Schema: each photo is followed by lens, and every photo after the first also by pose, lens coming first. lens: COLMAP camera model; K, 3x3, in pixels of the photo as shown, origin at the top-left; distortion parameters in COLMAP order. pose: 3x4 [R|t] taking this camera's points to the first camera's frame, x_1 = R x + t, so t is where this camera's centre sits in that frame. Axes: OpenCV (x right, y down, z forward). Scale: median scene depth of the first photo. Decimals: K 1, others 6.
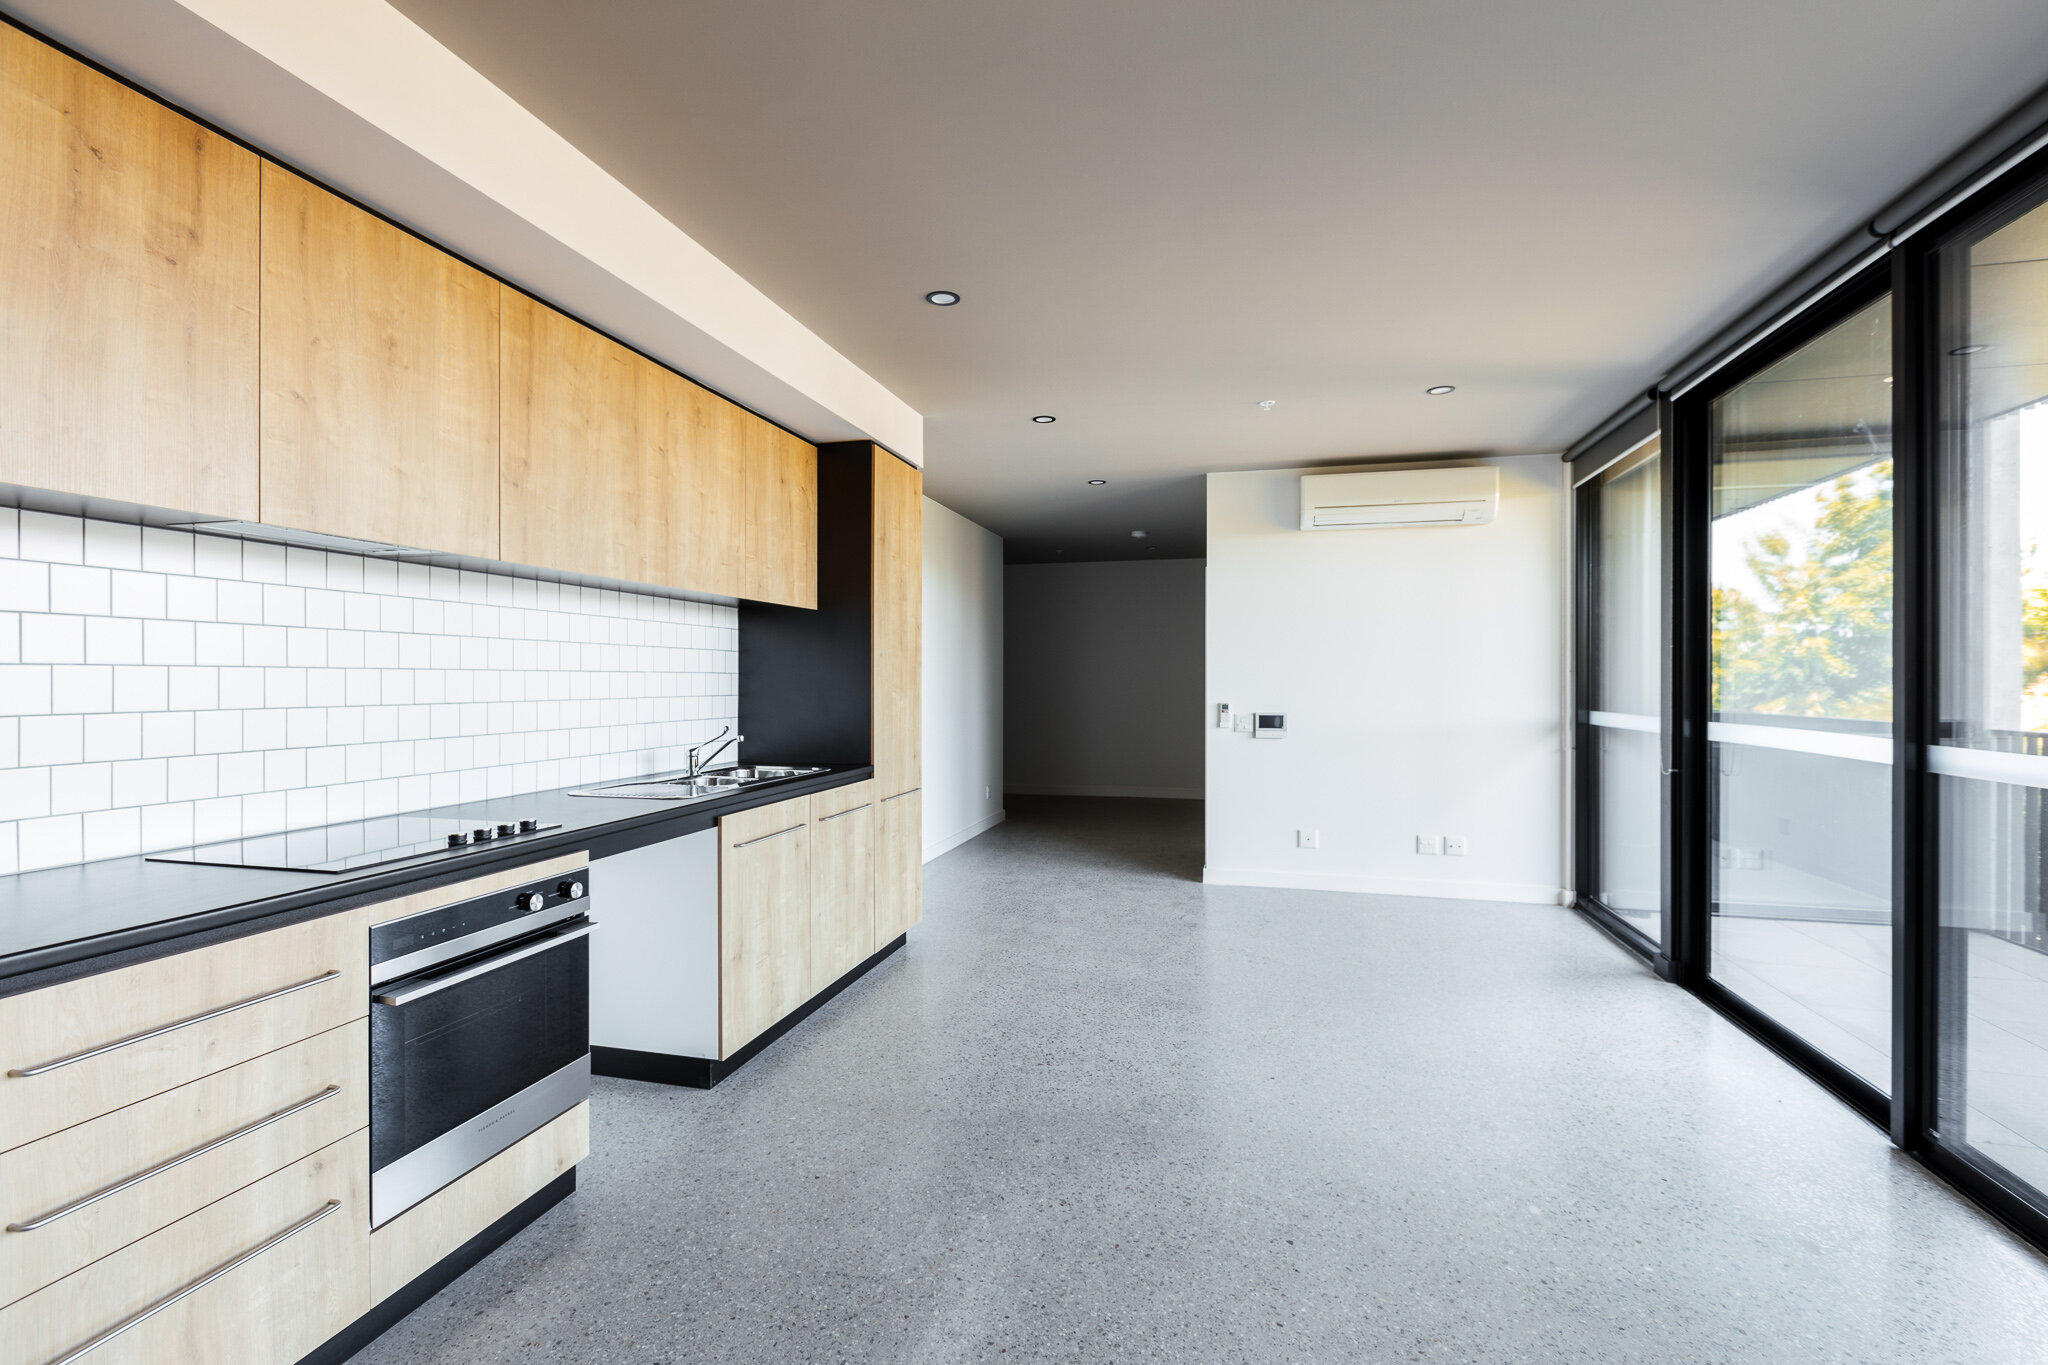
lens RADIAL K [[911.5, 0, 1008.6], [0, 911.5, 681.3], [0, 0, 1]] dist [-0.005454, -0.000710]
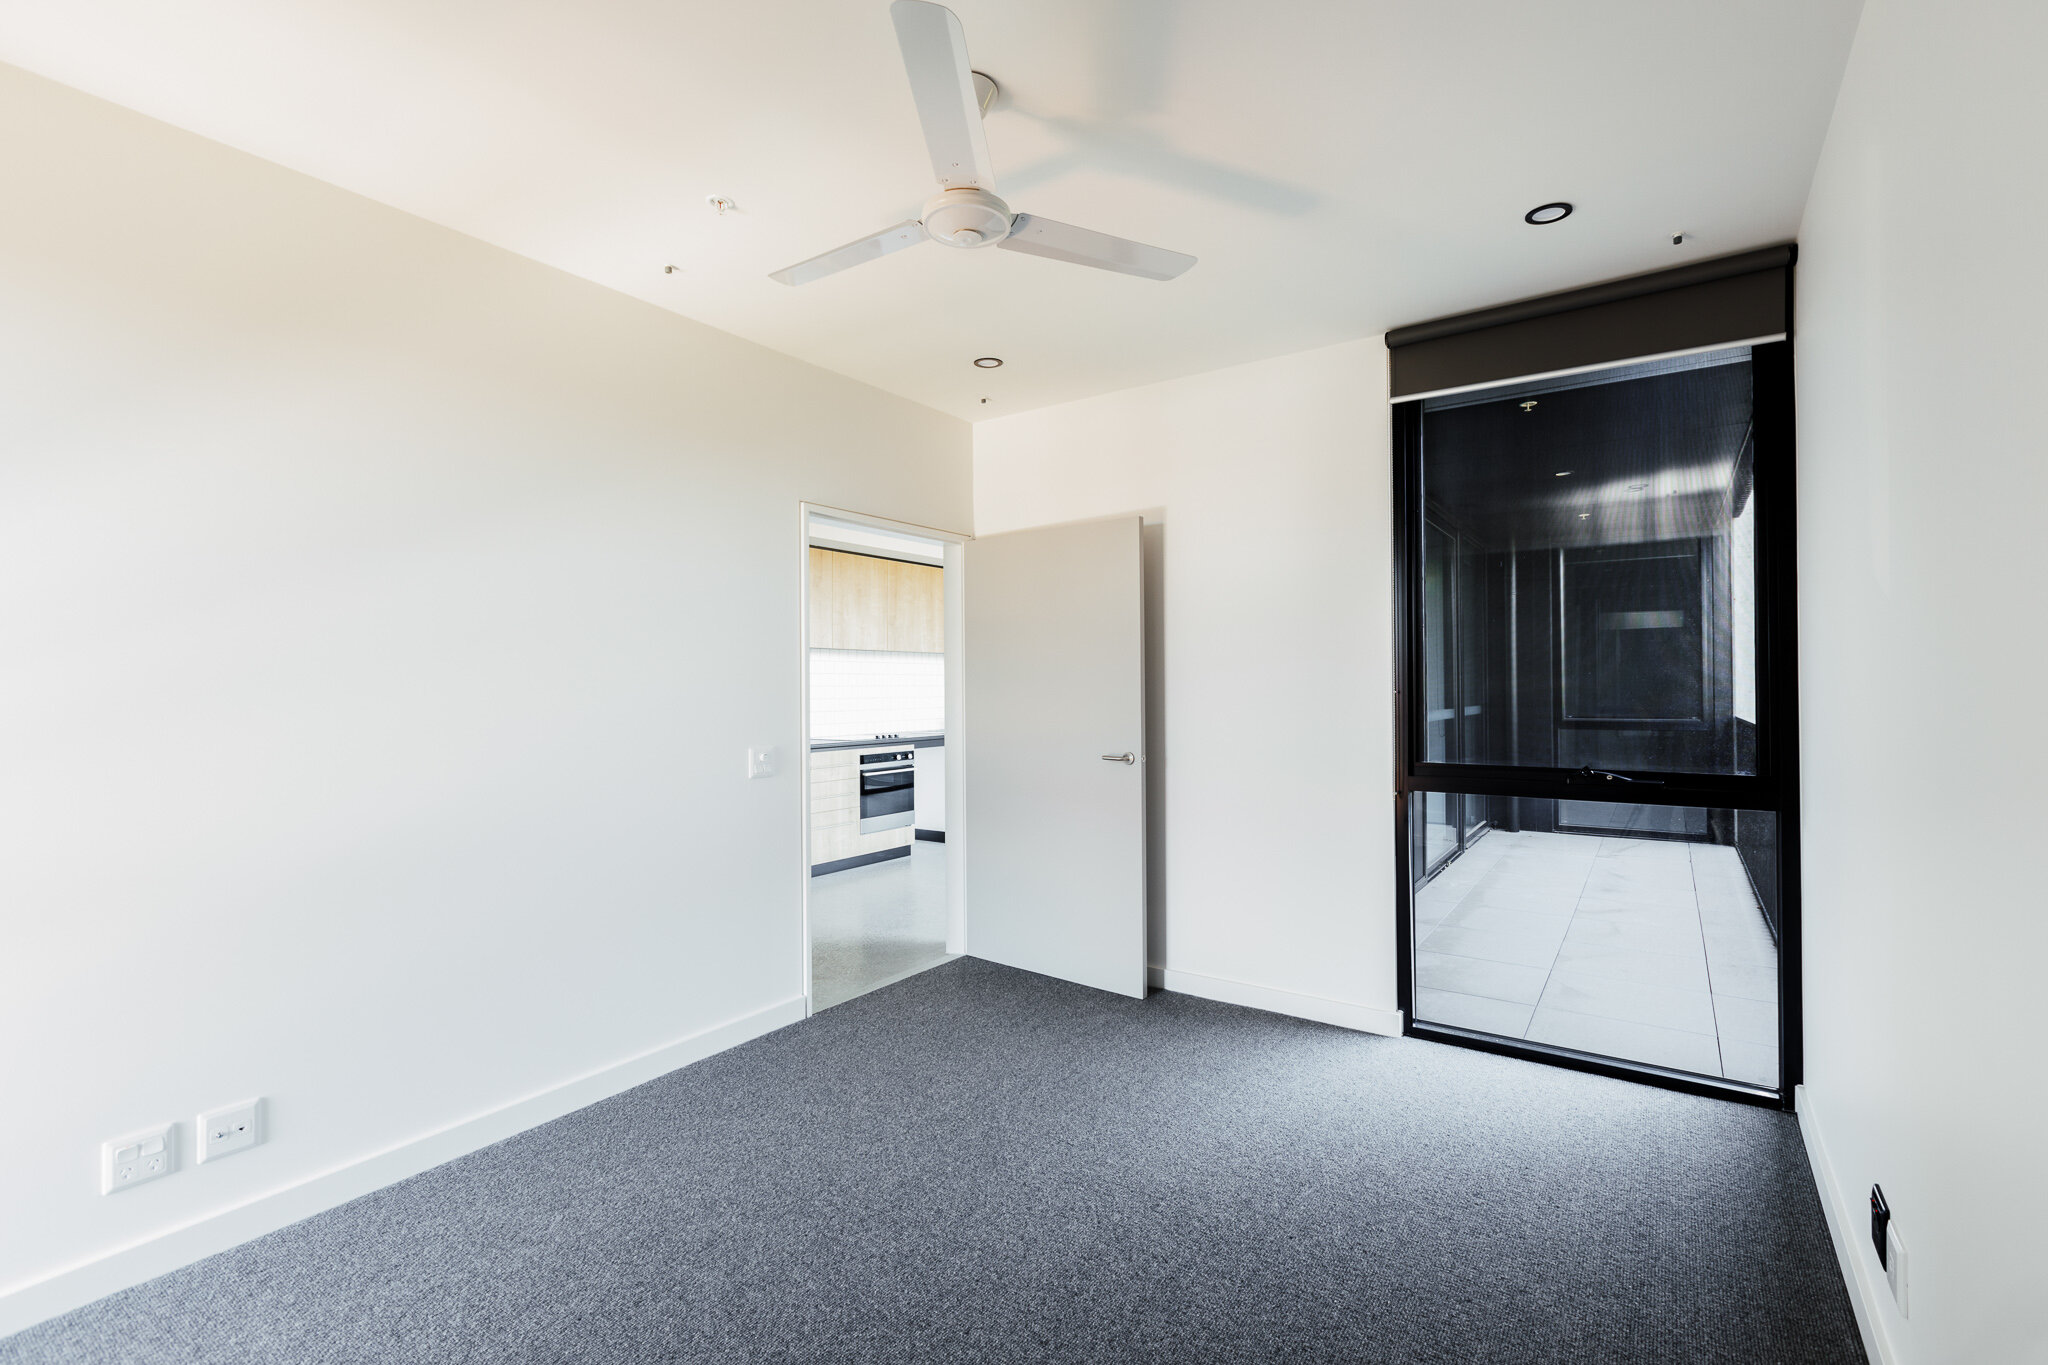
lens RADIAL K [[901.7, 0, 1035.6], [0, 901.7, 687.8], [0, 0, 1]] dist [0.028029, -0.000017]
pose [[0.947387, -0.003848, -0.320067, 0.650653], [0.002868, 0.999990, -0.003531, 0.003653], [0.320077, 0.002427, 0.947388, -1.264179]]
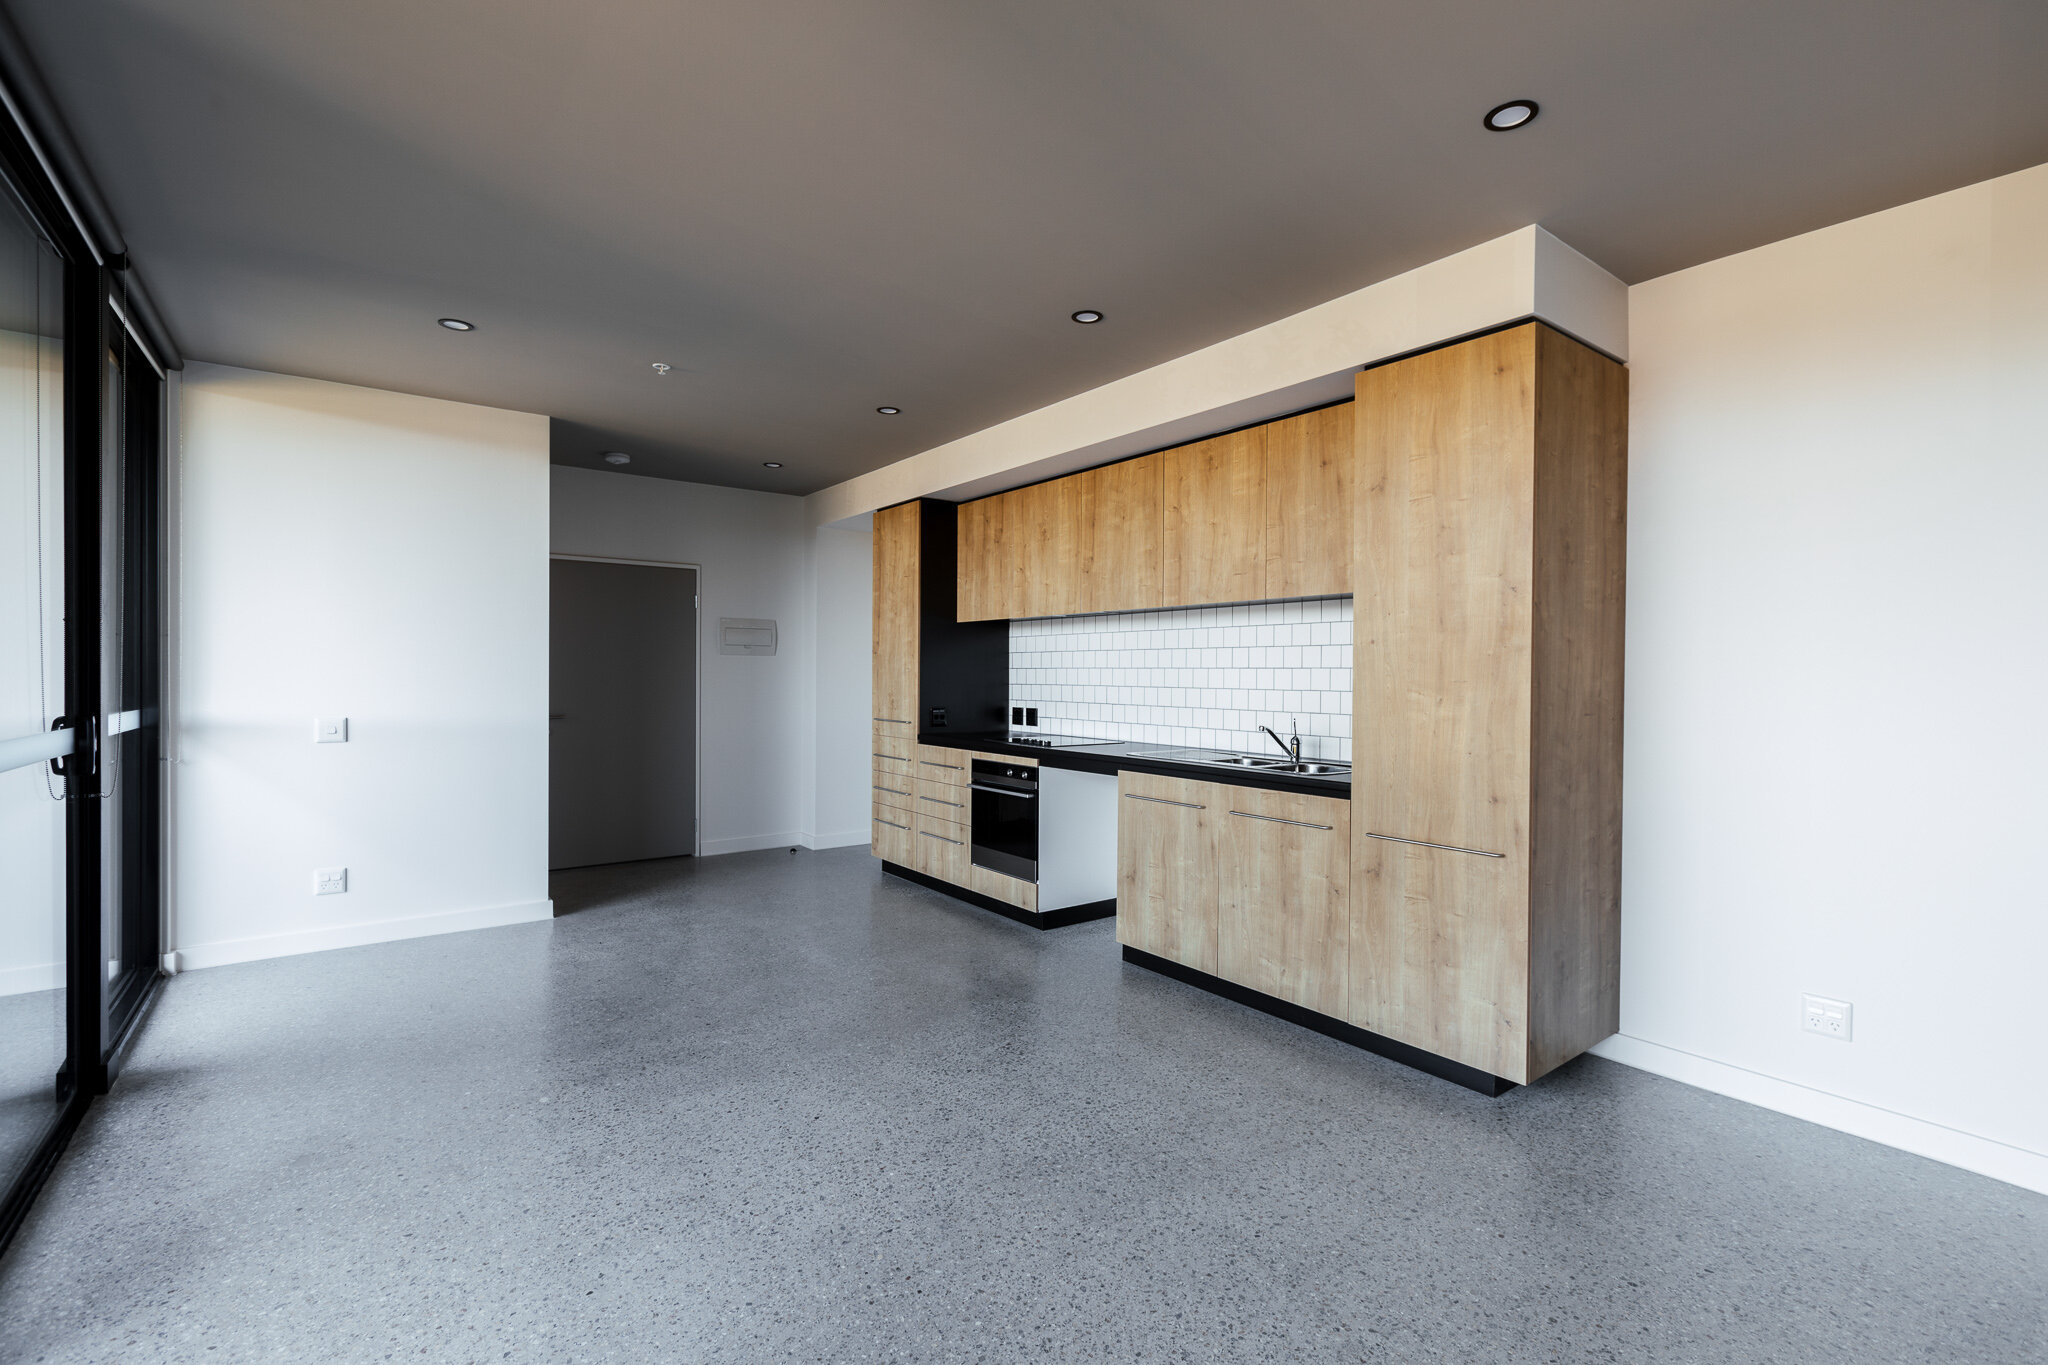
lens RADIAL K [[912.0, 0, 1039.4], [0, 912.0, 684.8], [0, 0, 1]] dist [-0.002583, -0.000239]
pose [[-0.602897, 0.005257, -0.797802, 0.797595], [-0.007813, 0.999891, 0.012493, -0.001023], [0.797781, 0.013765, -0.602790, 1.567064]]
